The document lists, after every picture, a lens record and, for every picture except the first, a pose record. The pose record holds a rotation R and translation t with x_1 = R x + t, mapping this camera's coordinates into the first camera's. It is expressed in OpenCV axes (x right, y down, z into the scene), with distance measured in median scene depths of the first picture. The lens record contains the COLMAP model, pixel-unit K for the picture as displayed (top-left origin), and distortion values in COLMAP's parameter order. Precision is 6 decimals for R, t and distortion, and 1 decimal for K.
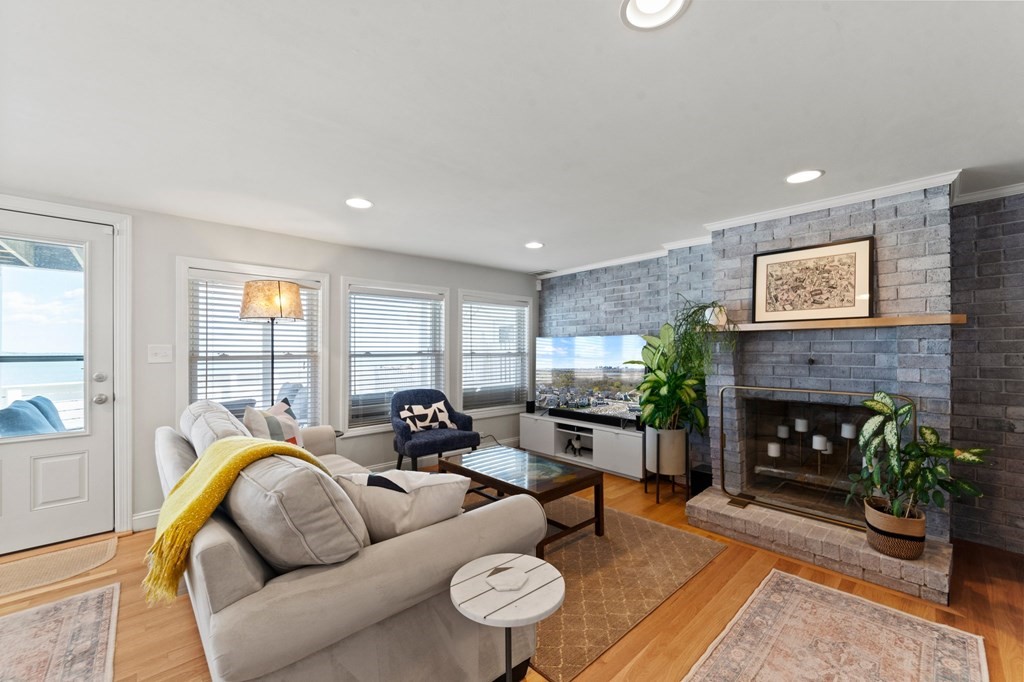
lens RADIAL K [[409.0, 0, 511.3], [0, 409.0, 346.1], [0, 0, 1]] dist [-0.012211, 0.000130]
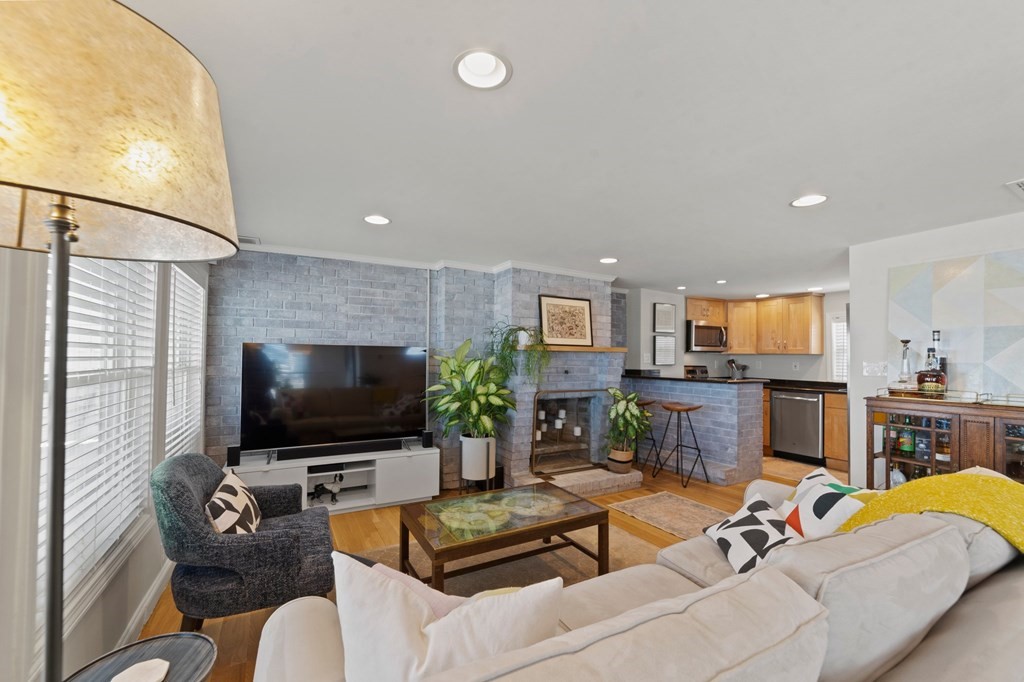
lens RADIAL K [[409.8, 0, 508.6], [0, 409.8, 350.4], [0, 0, 1]] dist [-0.014533, 0.005566]
pose [[0.226322, 0.023503, 0.973769, -0.775622], [-0.021015, 0.999594, -0.019242, -0.008101], [-0.973826, -0.016109, 0.226724, 0.798596]]
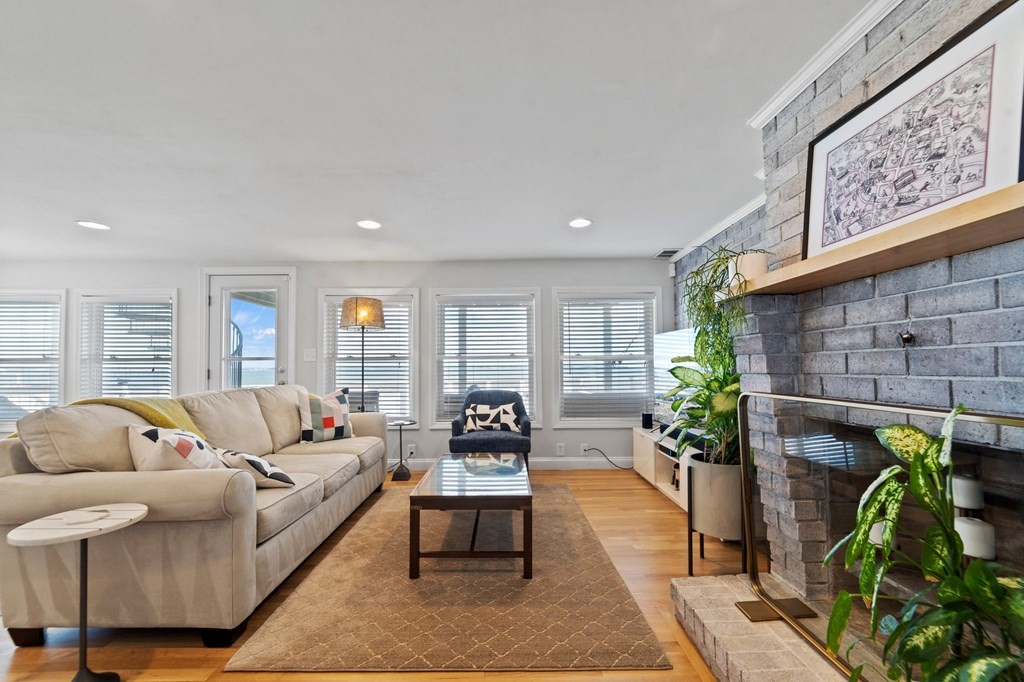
lens RADIAL K [[409.8, 0, 508.6], [0, 409.8, 350.4], [0, 0, 1]] dist [-0.014533, 0.005566]
pose [[0.743616, -0.029250, -0.667967, 0.659039], [0.010926, 0.999441, -0.031602, 0.054479], [0.668518, 0.016202, 0.743519, 0.363173]]
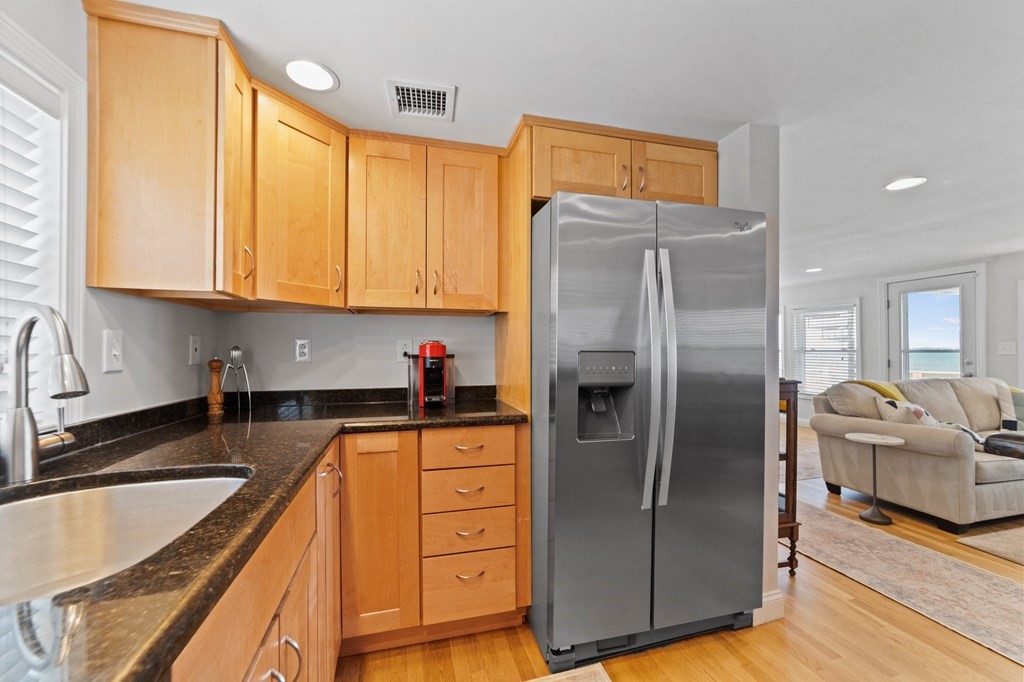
lens RADIAL K [[409.8, 0, 508.6], [0, 409.8, 350.4], [0, 0, 1]] dist [-0.014533, 0.005566]
pose [[-0.460223, 0.004153, -0.887794, 1.263692], [0.012292, 0.999923, -0.001694, 0.005094], [0.887718, -0.011692, -0.460239, 0.061536]]
